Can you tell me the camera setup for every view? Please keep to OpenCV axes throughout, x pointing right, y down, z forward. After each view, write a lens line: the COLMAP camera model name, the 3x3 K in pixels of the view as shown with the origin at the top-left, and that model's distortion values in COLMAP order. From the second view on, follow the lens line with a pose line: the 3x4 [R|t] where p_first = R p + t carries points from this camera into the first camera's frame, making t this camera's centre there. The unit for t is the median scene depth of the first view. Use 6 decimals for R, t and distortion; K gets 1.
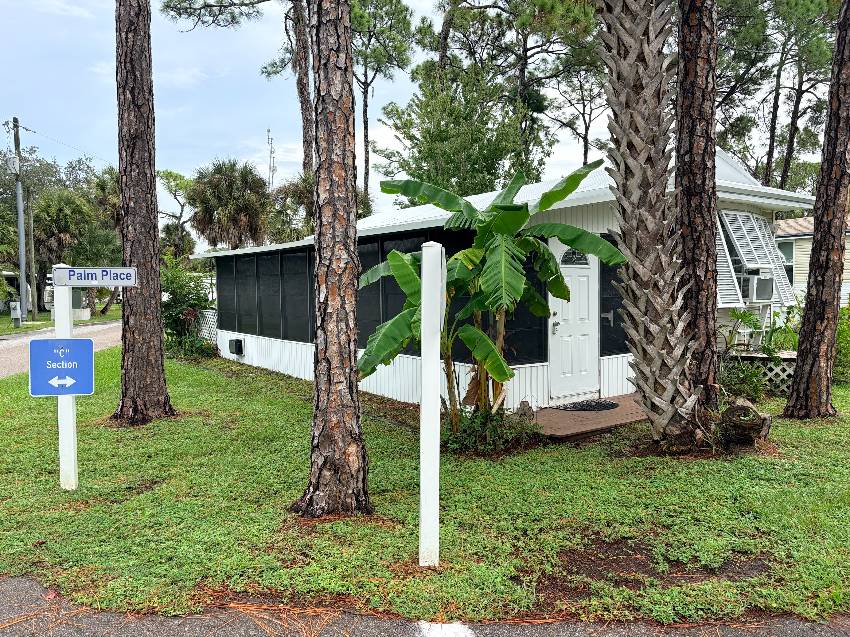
lens RADIAL K [[645.7, 0, 425.0], [0, 645.7, 318.5], [0, 0, 1]] dist [0.052812, -0.065932]
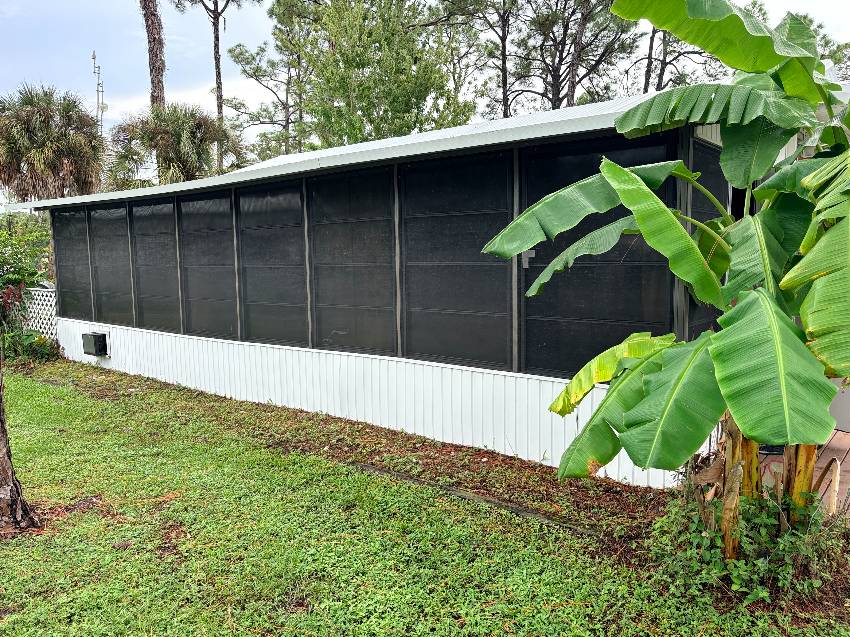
lens RADIAL K [[645.7, 0, 425.0], [0, 645.7, 318.5], [0, 0, 1]] dist [0.052812, -0.065932]
pose [[0.968000, -0.024250, 0.249776, -0.068531], [0.013485, 0.998909, 0.044719, -0.003655], [-0.250588, -0.039920, 0.967271, 0.146366]]
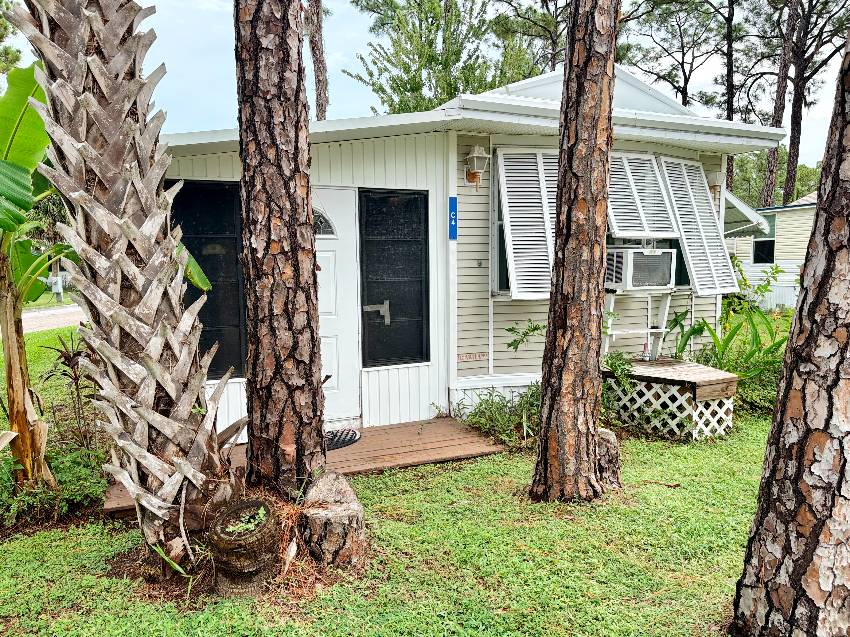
lens RADIAL K [[642.3, 0, 429.0], [0, 642.3, 316.2], [0, 0, 1]] dist [0.049584, -0.004756]
pose [[0.979733, 0.017528, -0.199541, 0.154253], [-0.010547, 0.999296, 0.035991, -0.006991], [0.200031, -0.033157, 0.979228, 0.111858]]
